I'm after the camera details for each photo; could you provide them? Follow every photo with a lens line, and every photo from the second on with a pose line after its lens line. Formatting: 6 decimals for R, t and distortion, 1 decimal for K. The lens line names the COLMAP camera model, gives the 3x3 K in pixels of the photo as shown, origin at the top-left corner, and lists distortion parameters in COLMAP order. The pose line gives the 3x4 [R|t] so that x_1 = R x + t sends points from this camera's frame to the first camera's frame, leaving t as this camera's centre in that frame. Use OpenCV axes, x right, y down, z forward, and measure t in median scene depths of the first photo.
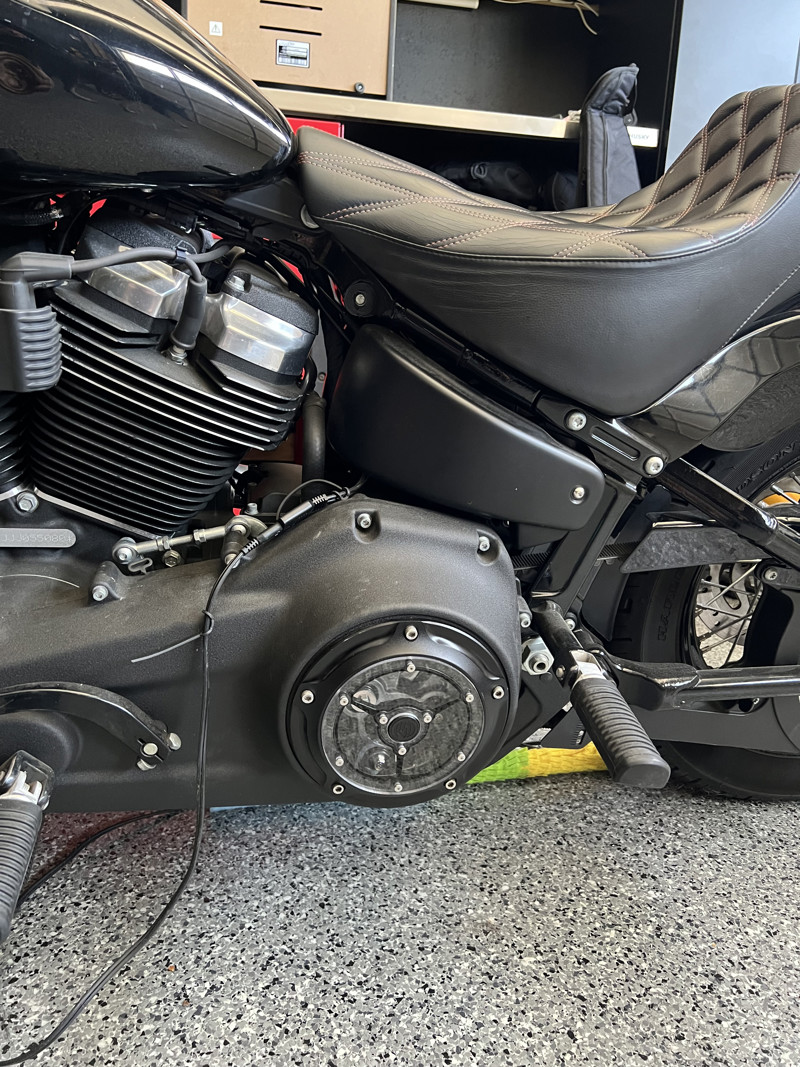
lens RADIAL K [[819.0, 0, 407.6], [0, 819.0, 528.6], [0, 0, 1]] dist [0.024196, -0.046843]
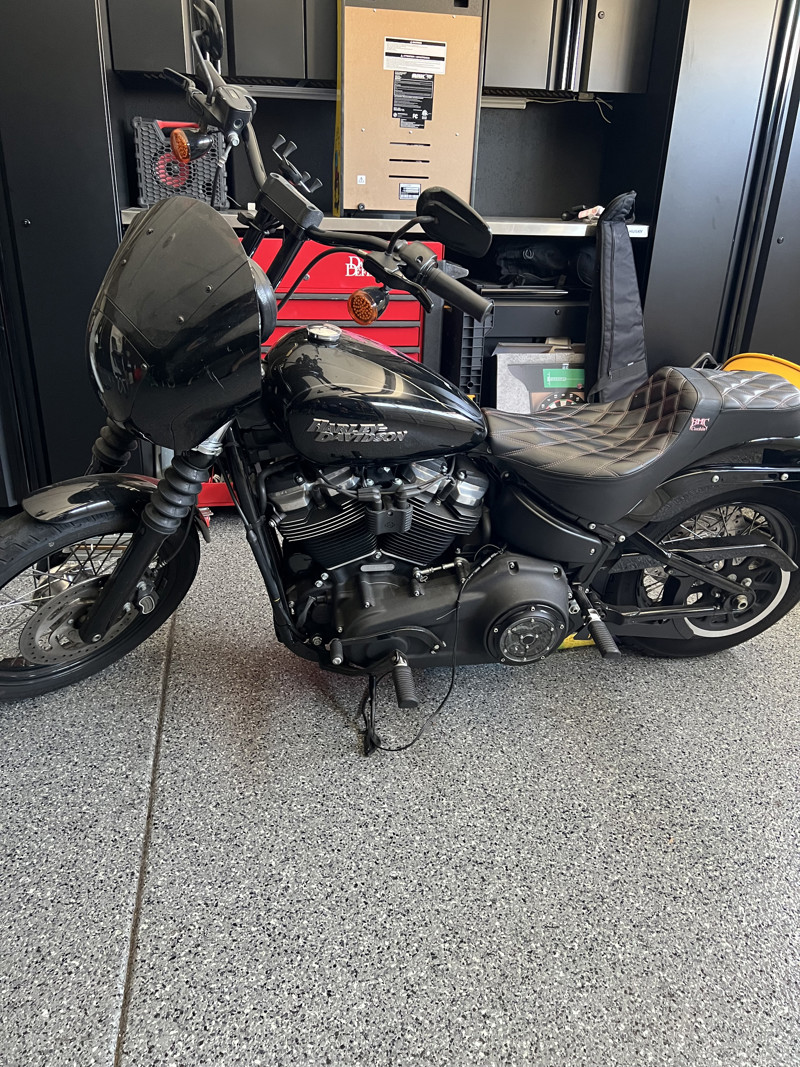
lens RADIAL K [[819.0, 0, 395.3], [0, 819.0, 529.5], [0, 0, 1]] dist [0.024196, -0.046843]
pose [[0.999599, -0.016980, -0.022678, -0.349224], [0.020838, 0.982990, 0.182471, -0.583729], [0.019194, -0.182870, 0.982950, -1.530723]]
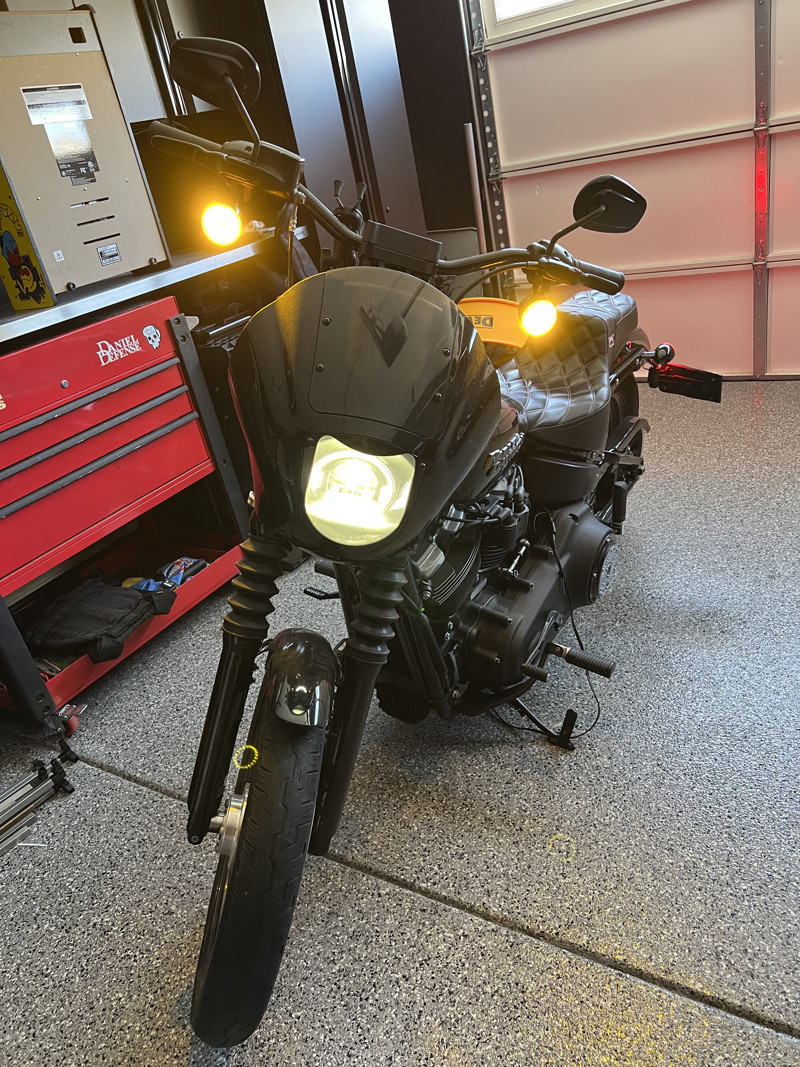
lens RADIAL K [[819.0, 0, 407.9], [0, 819.0, 535.3], [0, 0, 1]] dist [0.024196, -0.046843]
pose [[0.654244, -0.491767, 0.574569, -1.990287], [0.380455, 0.870606, 0.311930, -1.012364], [-0.653620, 0.014520, 0.756684, -0.776121]]
